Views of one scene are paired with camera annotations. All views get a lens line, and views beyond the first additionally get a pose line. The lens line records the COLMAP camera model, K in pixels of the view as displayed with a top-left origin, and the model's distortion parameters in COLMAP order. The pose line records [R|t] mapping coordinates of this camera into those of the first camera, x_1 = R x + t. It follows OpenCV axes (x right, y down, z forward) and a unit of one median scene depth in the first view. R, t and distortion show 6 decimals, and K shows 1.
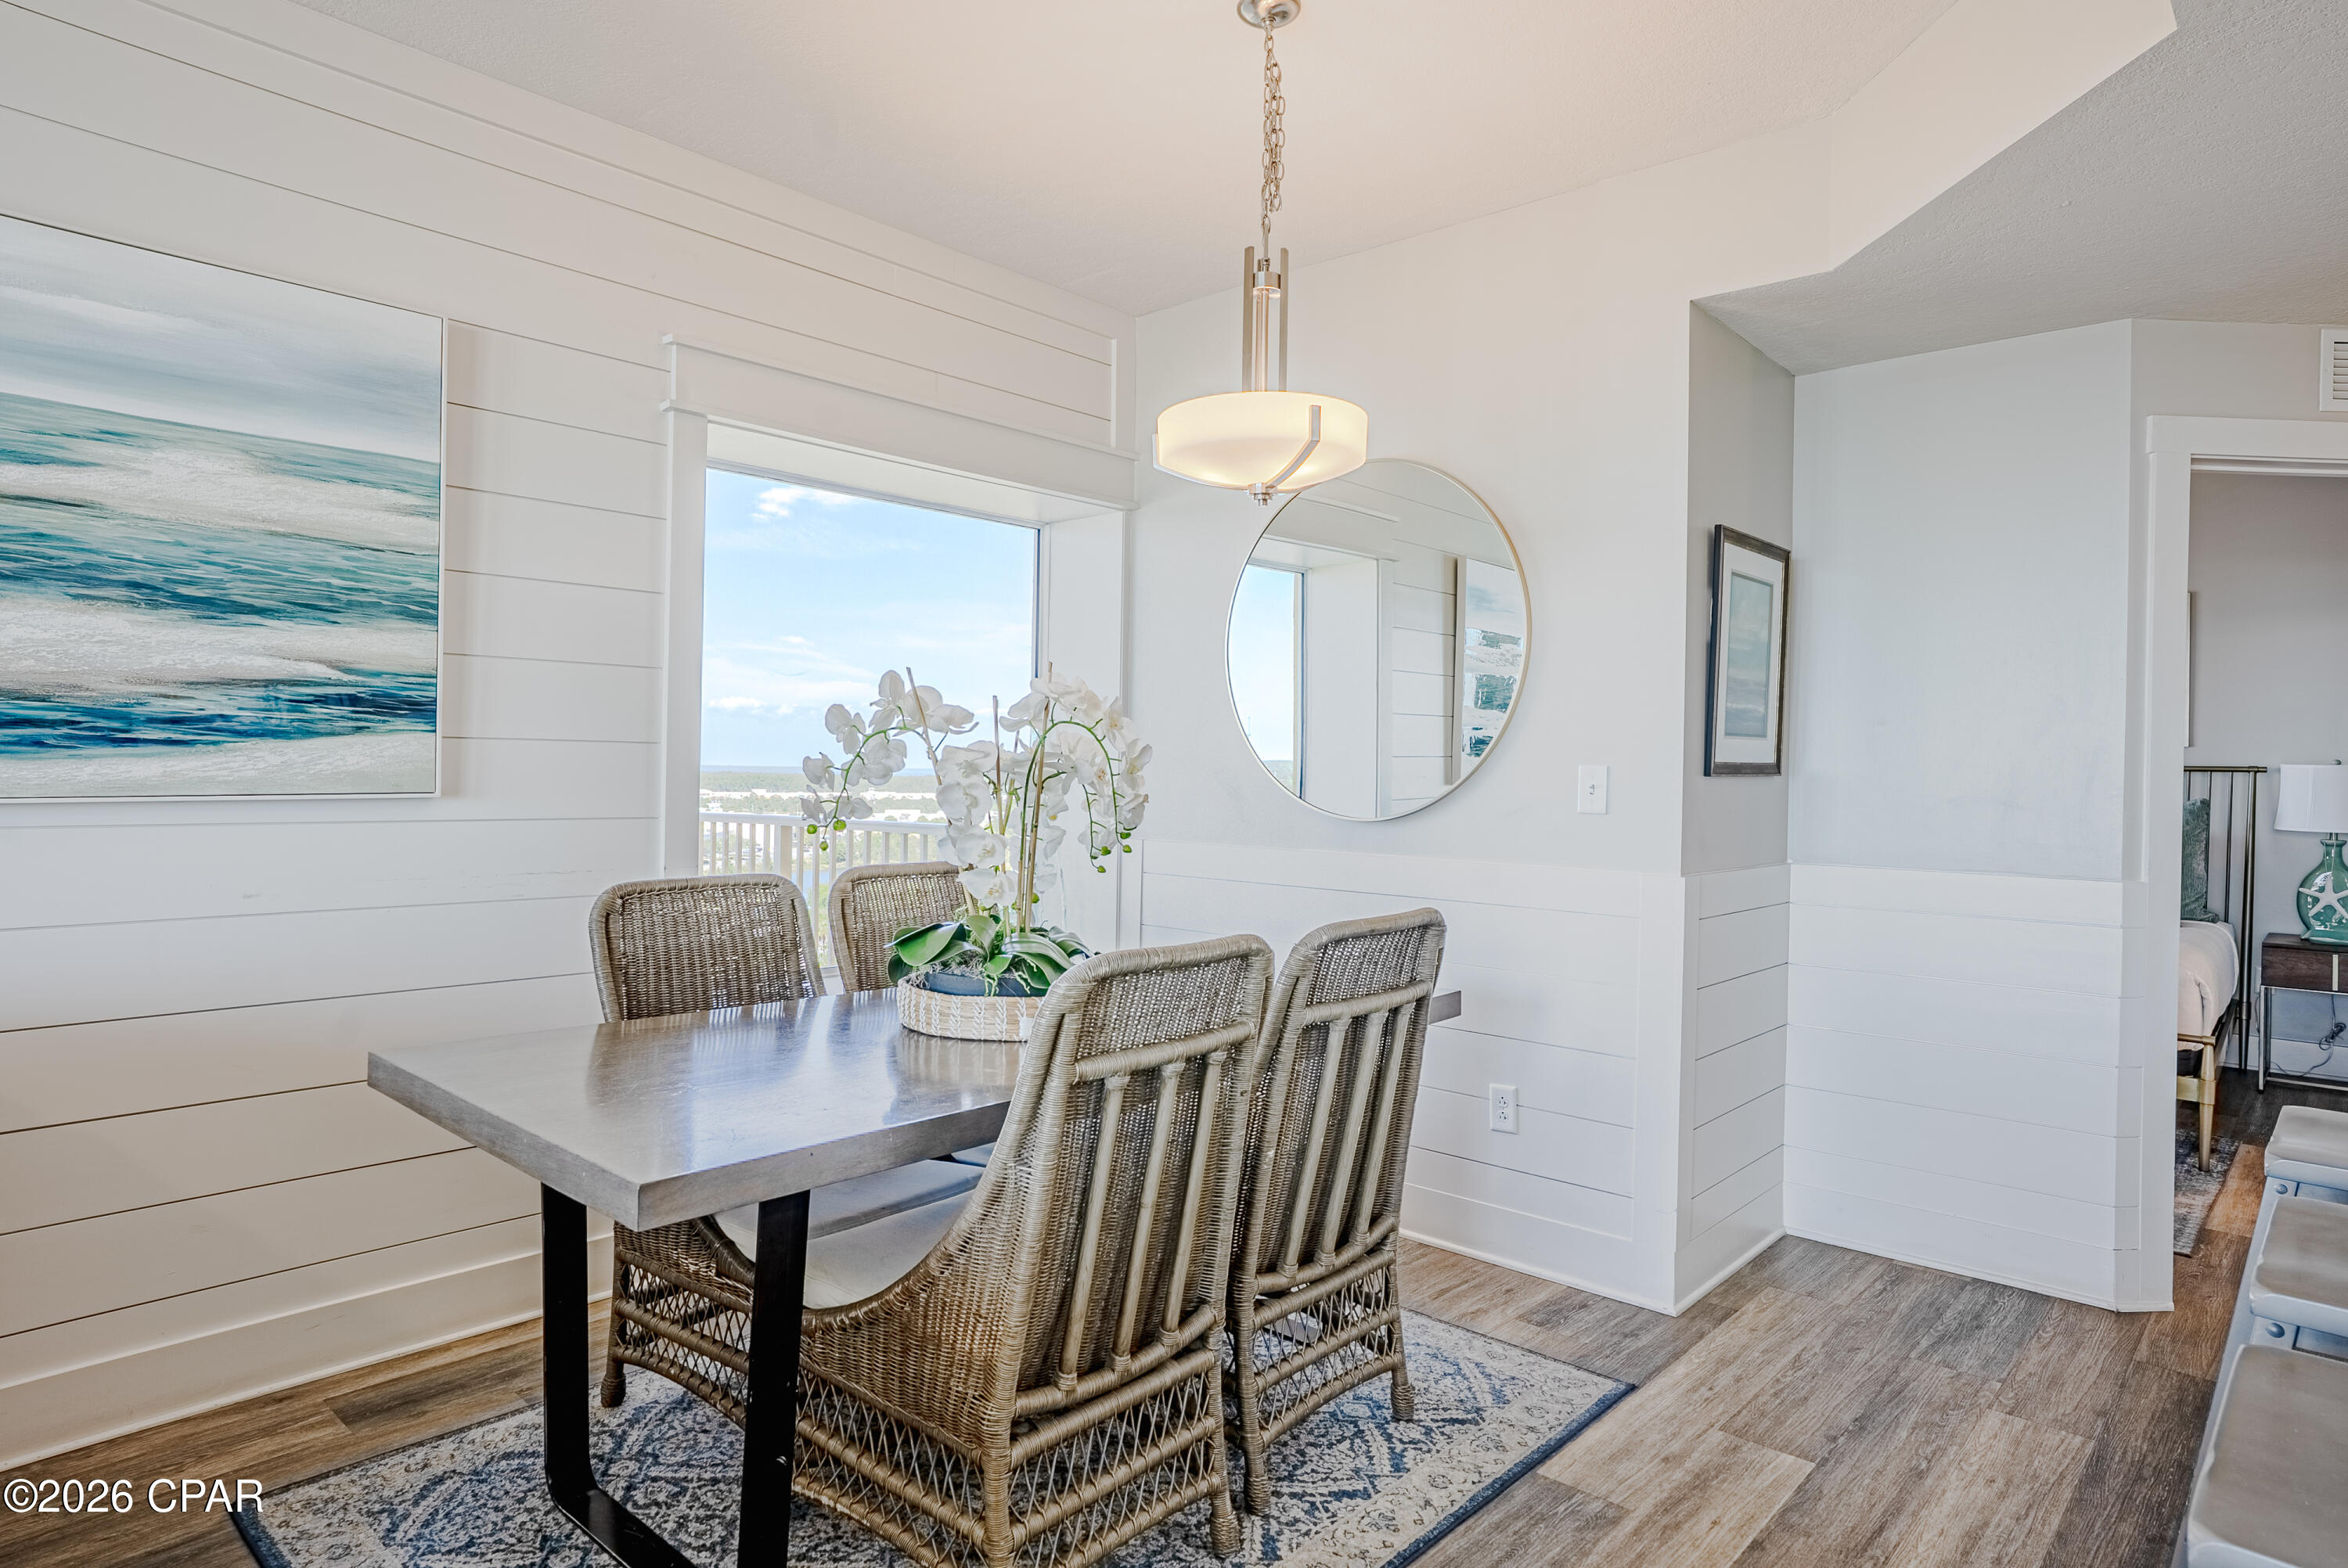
lens RADIAL K [[1316.3, 0, 1177.8], [0, 1316.3, 787.8], [0, 0, 1]] dist [-0.021447, 0.000486]
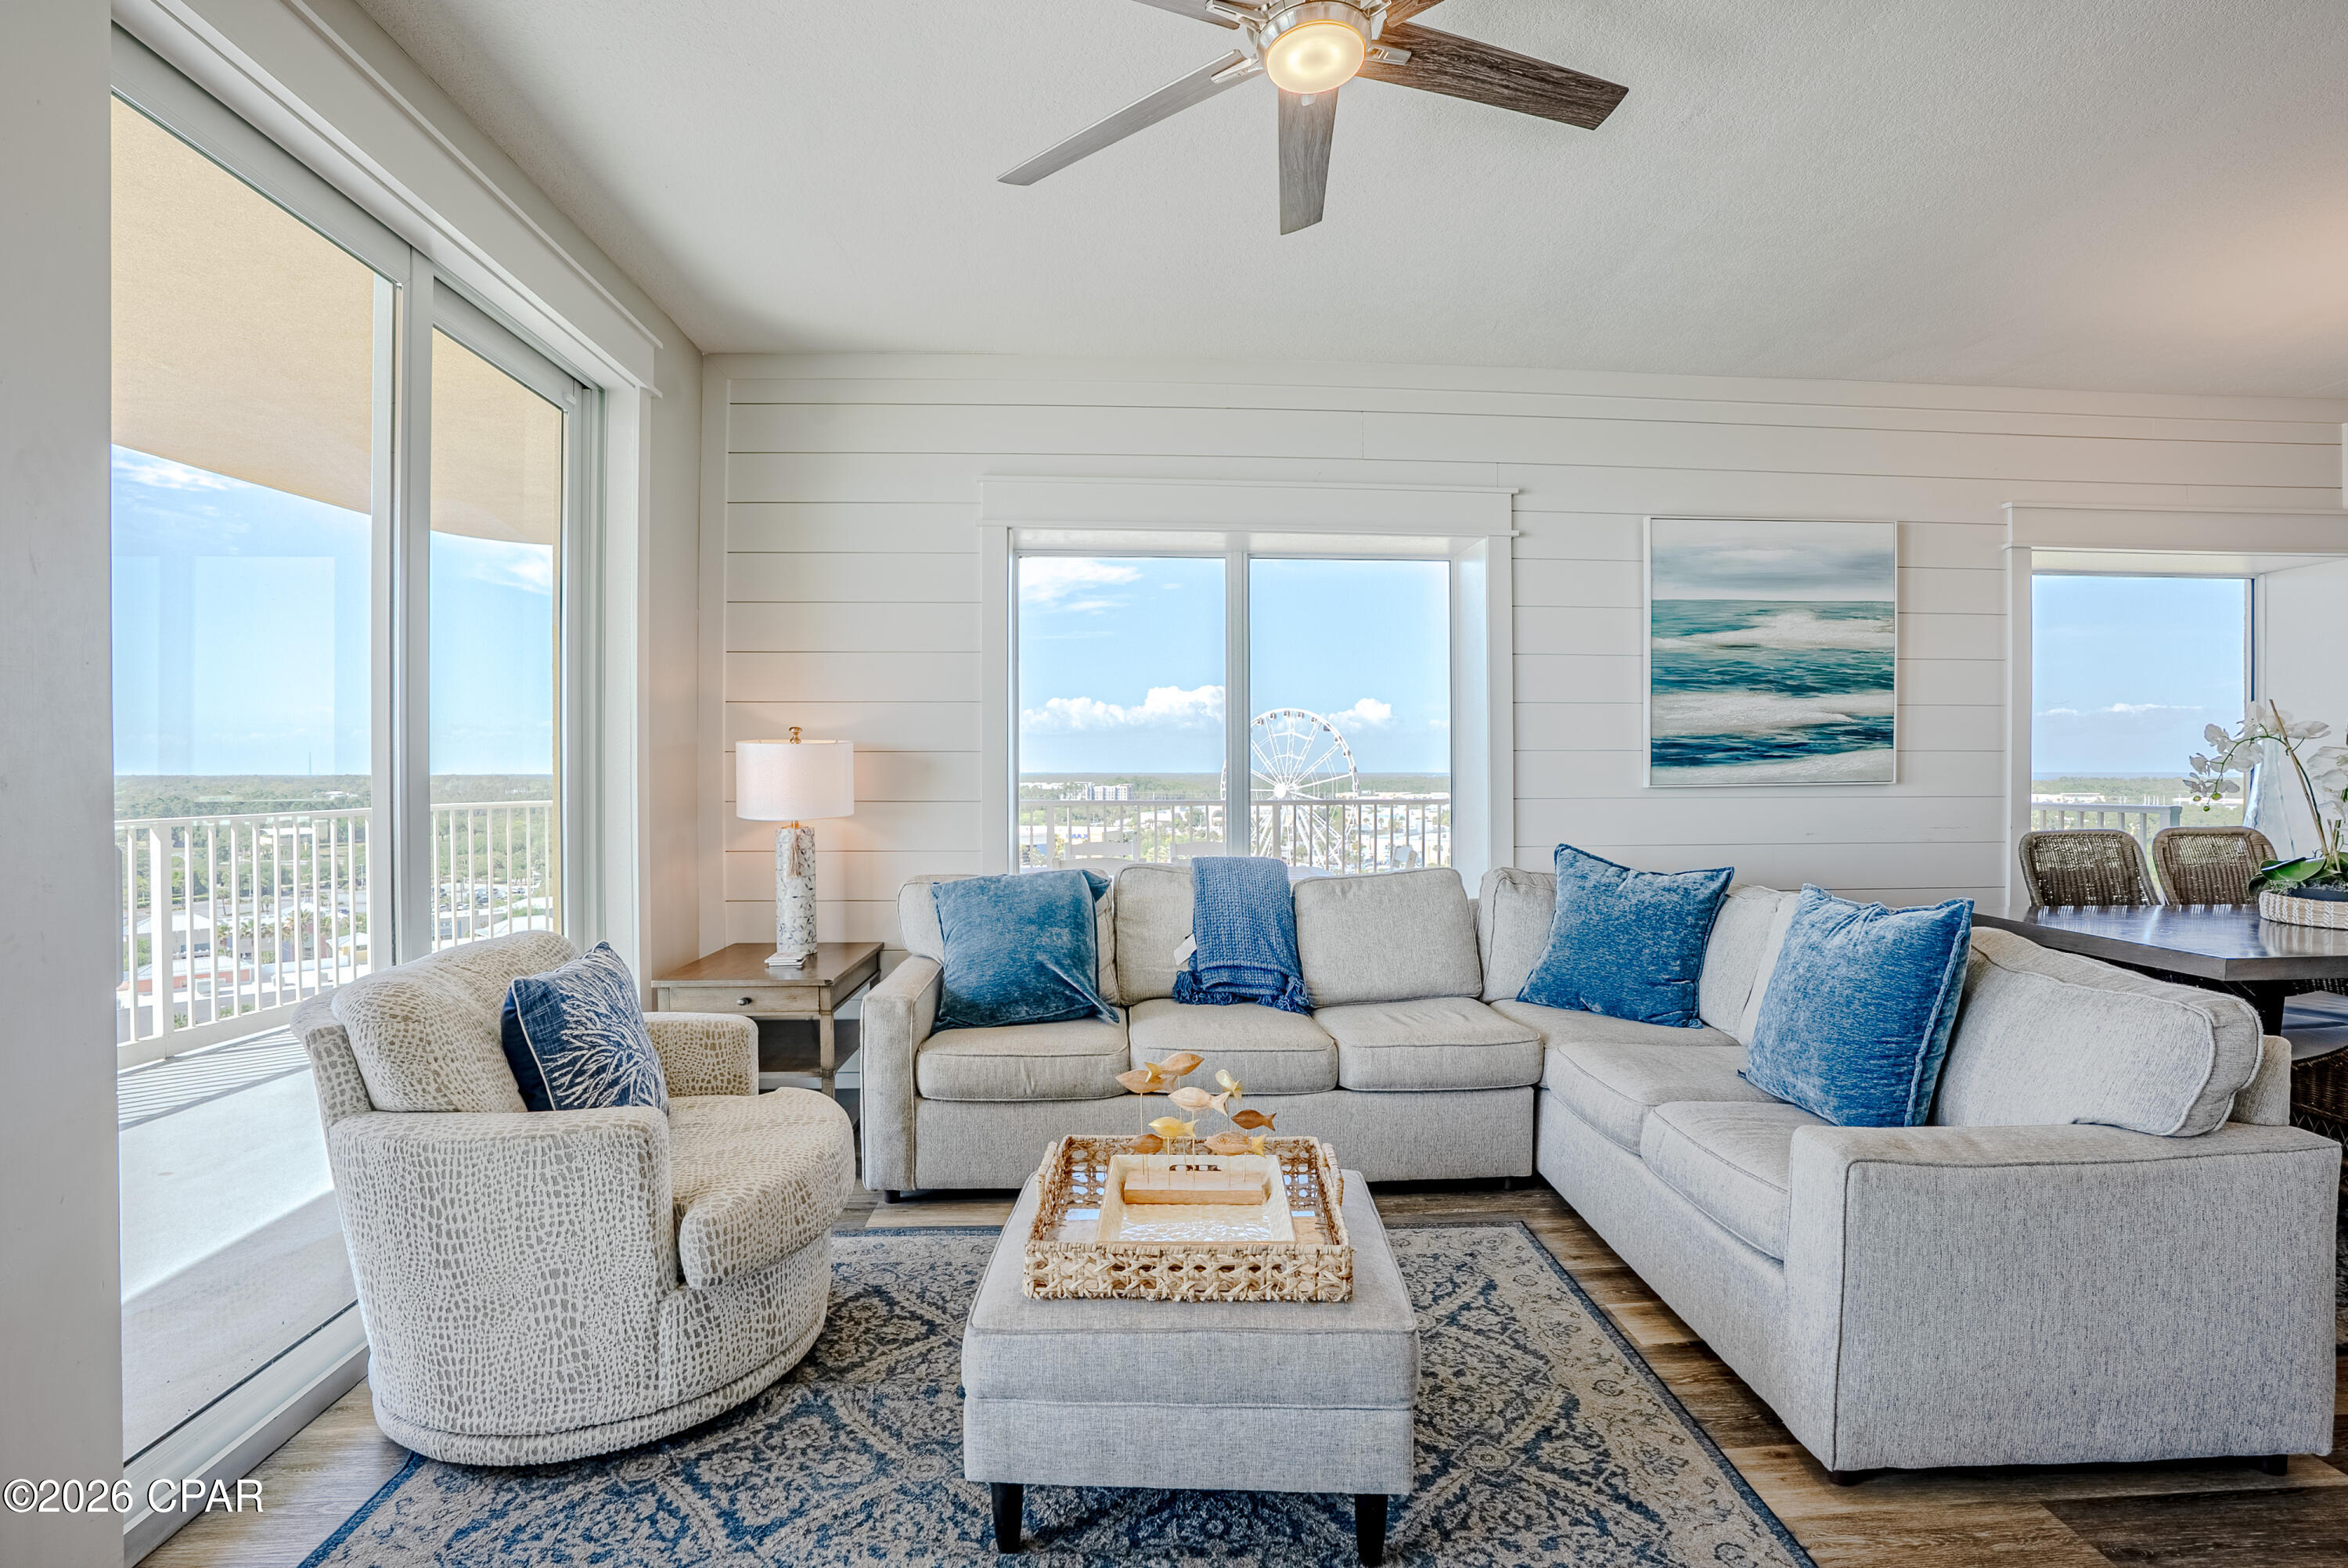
lens RADIAL K [[1115.8, 0, 1173.7], [0, 1115.8, 782.7], [0, 0, 1]] dist [-0.037216, 0.000325]
pose [[0.723479, -0.013045, -0.690223, -0.243026], [0.005048, 0.999895, -0.013606, 0.021911], [0.690328, 0.006359, 0.723469, -0.824998]]
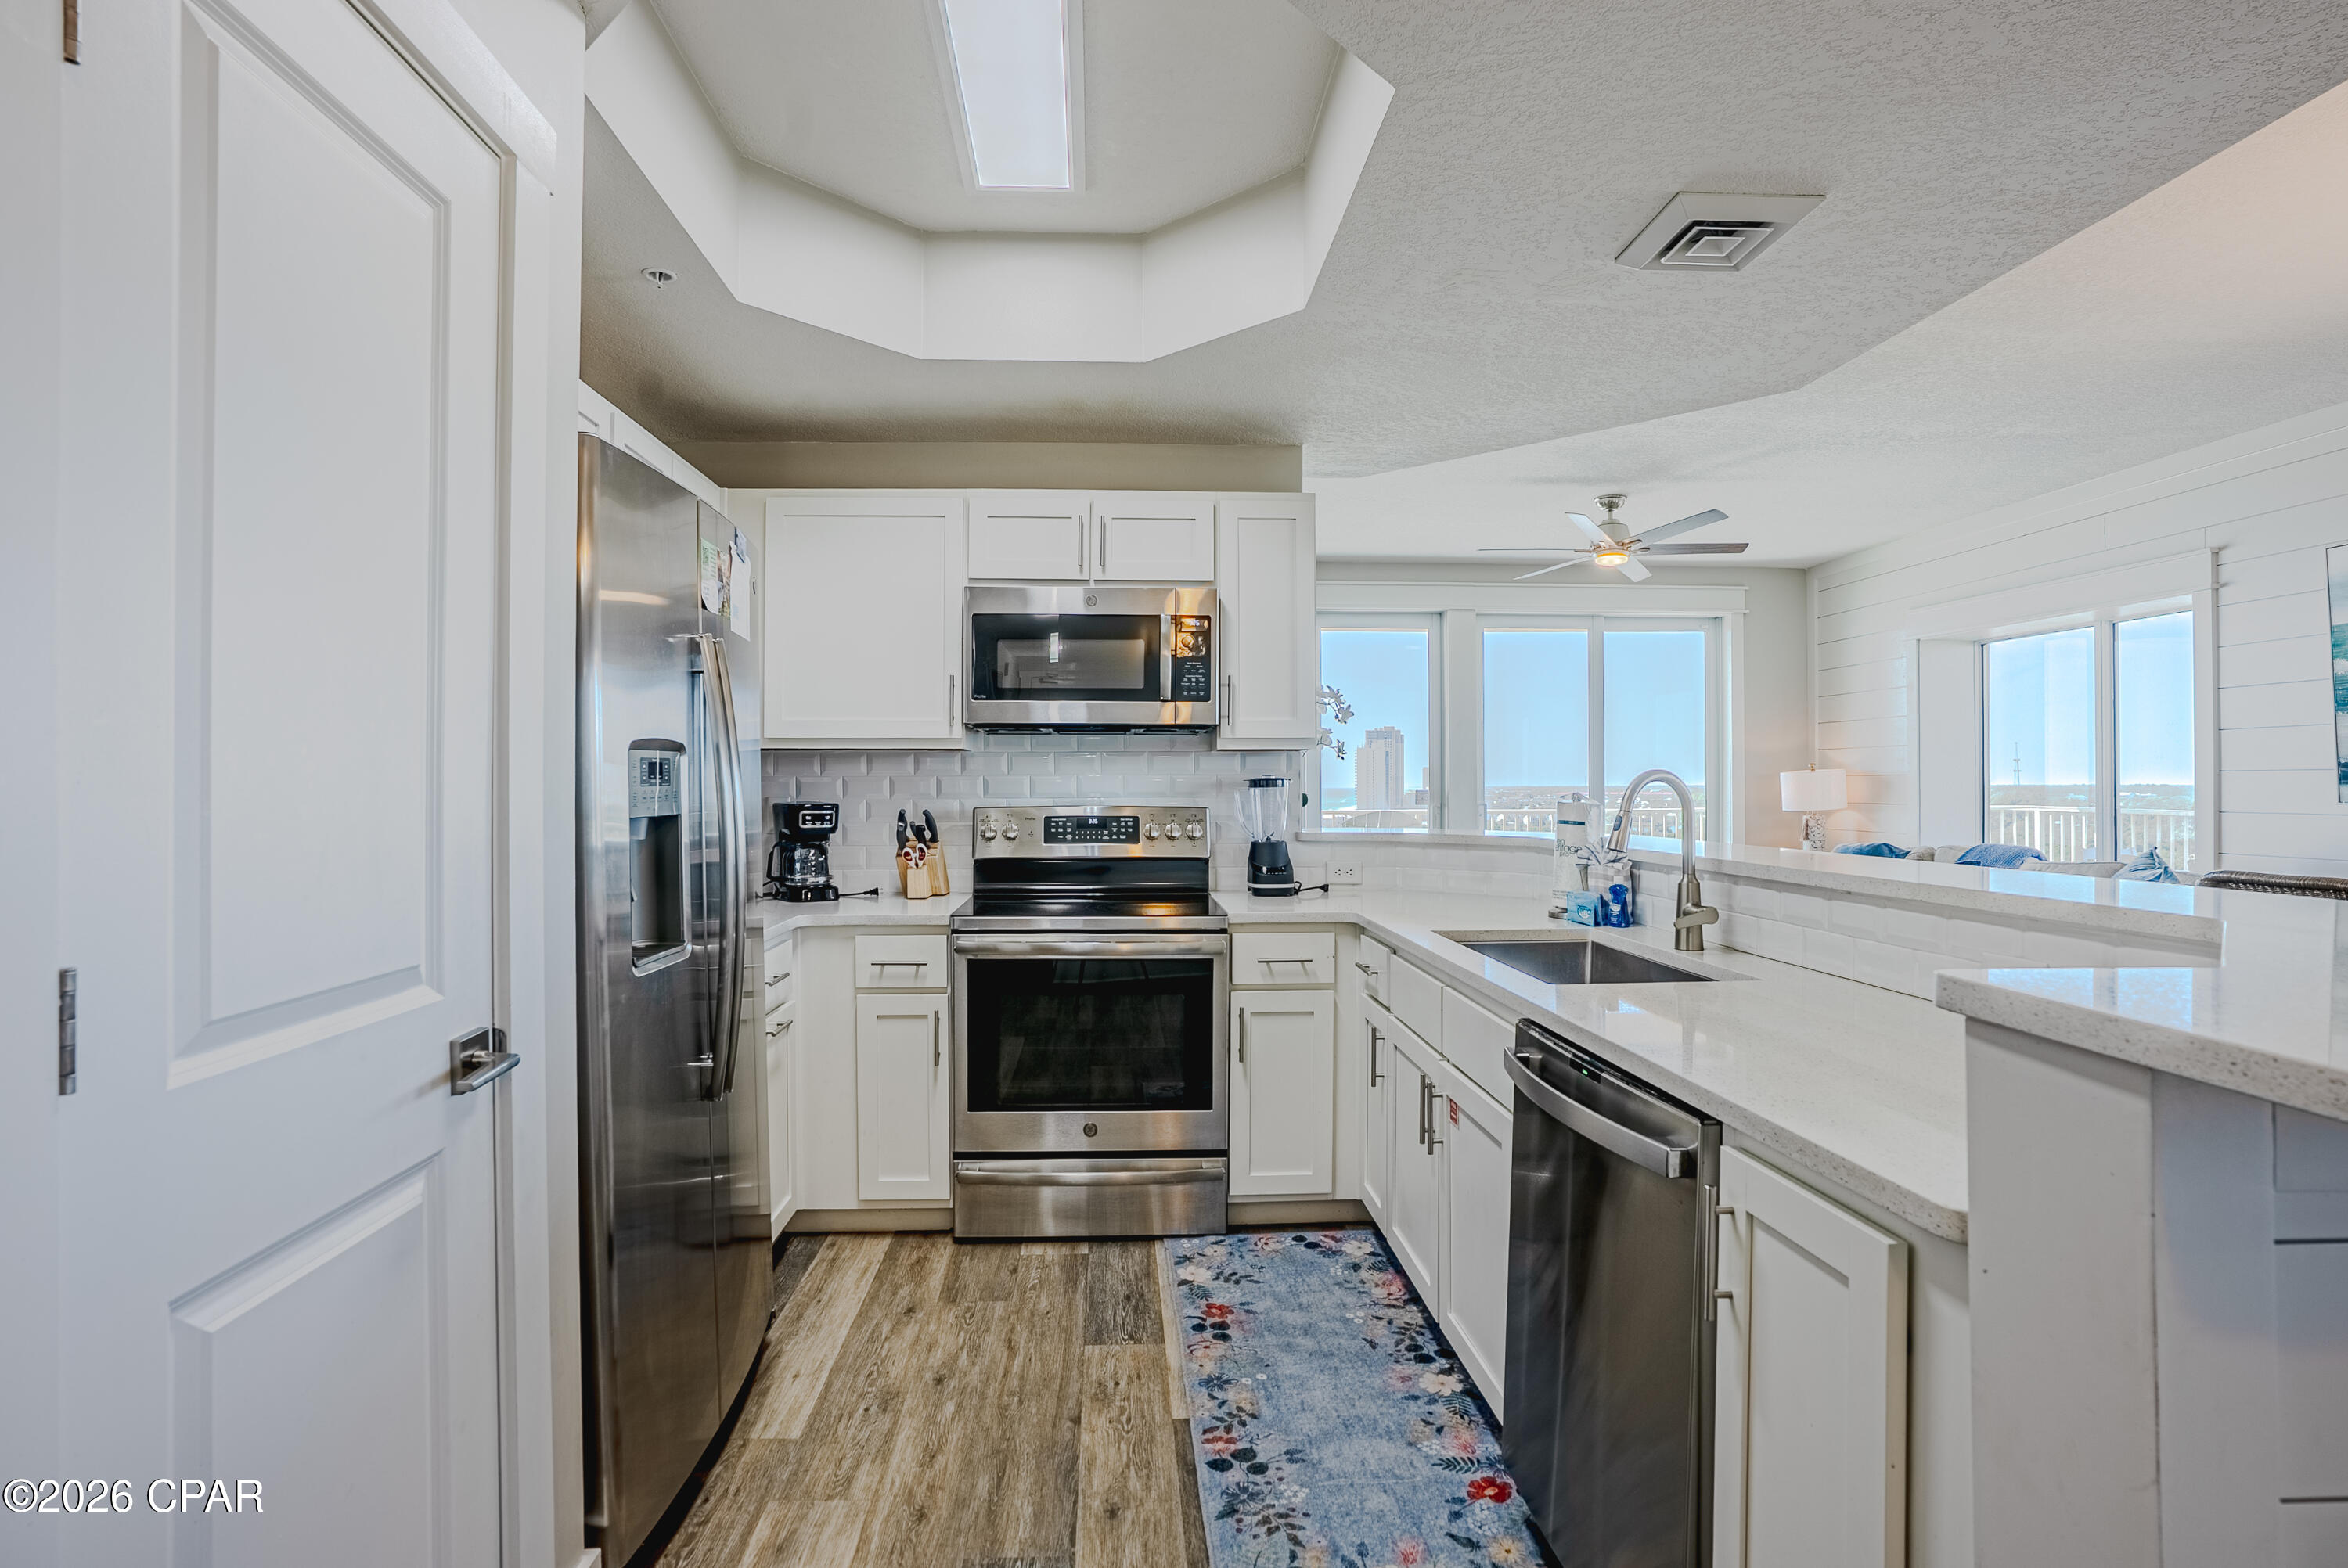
lens RADIAL K [[1144.2, 0, 1159.4], [0, 1144.2, 777.5], [0, 0, 1]] dist [-0.052423, 0.011287]
pose [[-0.708962, -0.020770, -0.704941, 1.508803], [-0.021446, 0.999739, -0.007888, 0.019774], [0.704920, 0.009525, -0.709223, 0.675644]]
